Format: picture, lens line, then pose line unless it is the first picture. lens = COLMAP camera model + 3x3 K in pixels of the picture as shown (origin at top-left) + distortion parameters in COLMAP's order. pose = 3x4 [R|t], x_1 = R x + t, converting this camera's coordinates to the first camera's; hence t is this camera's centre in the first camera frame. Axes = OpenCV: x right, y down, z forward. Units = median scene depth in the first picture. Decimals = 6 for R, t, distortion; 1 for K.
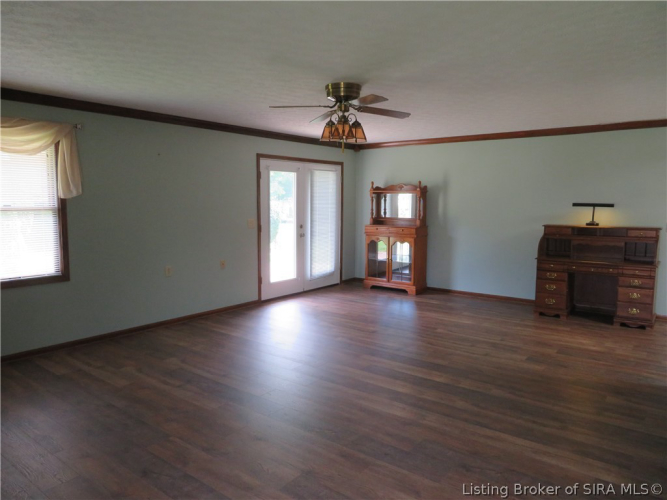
lens RADIAL K [[472.5, 0, 336.2], [0, 472.5, 251.5], [0, 0, 1]] dist [-0.014140, 0.006866]
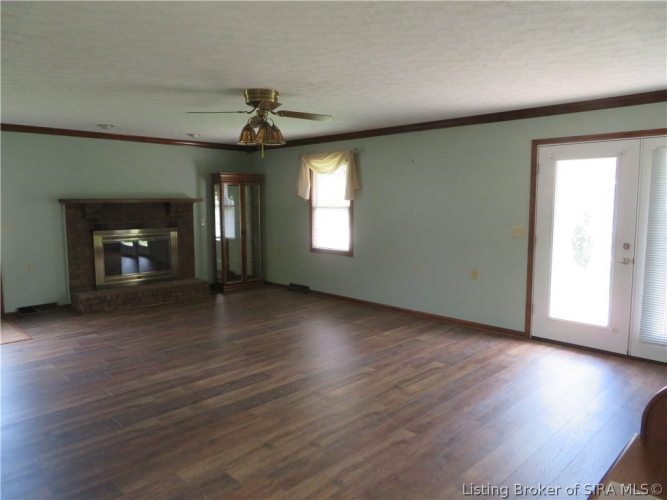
lens RADIAL K [[472.5, 0, 331.3], [0, 472.5, 250.8], [0, 0, 1]] dist [-0.014140, 0.006866]
pose [[-0.139320, 0.102415, -0.984937, 0.909718], [-0.106942, 0.987264, 0.117784, -0.124509], [0.984456, 0.121741, -0.126594, 1.138722]]
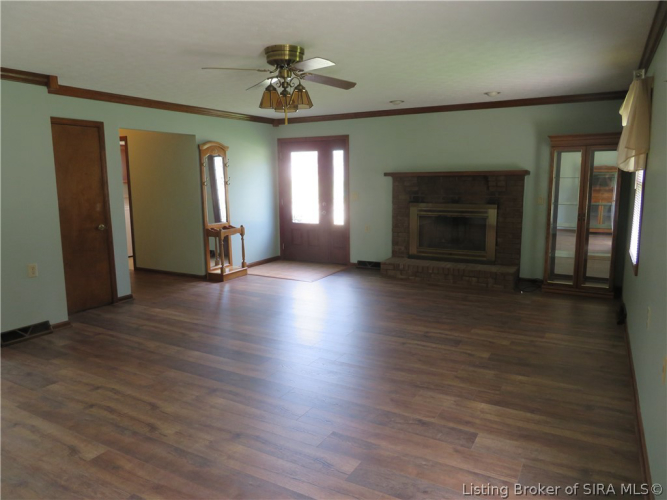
lens RADIAL K [[472.5, 0, 330.4], [0, 472.5, 243.7], [0, 0, 1]] dist [-0.014140, 0.006866]
pose [[-0.991137, 0.025601, -0.130354, 0.047684], [-0.007223, 0.969419, 0.245304, -0.182746], [0.132648, 0.244071, -0.960642, 1.707101]]
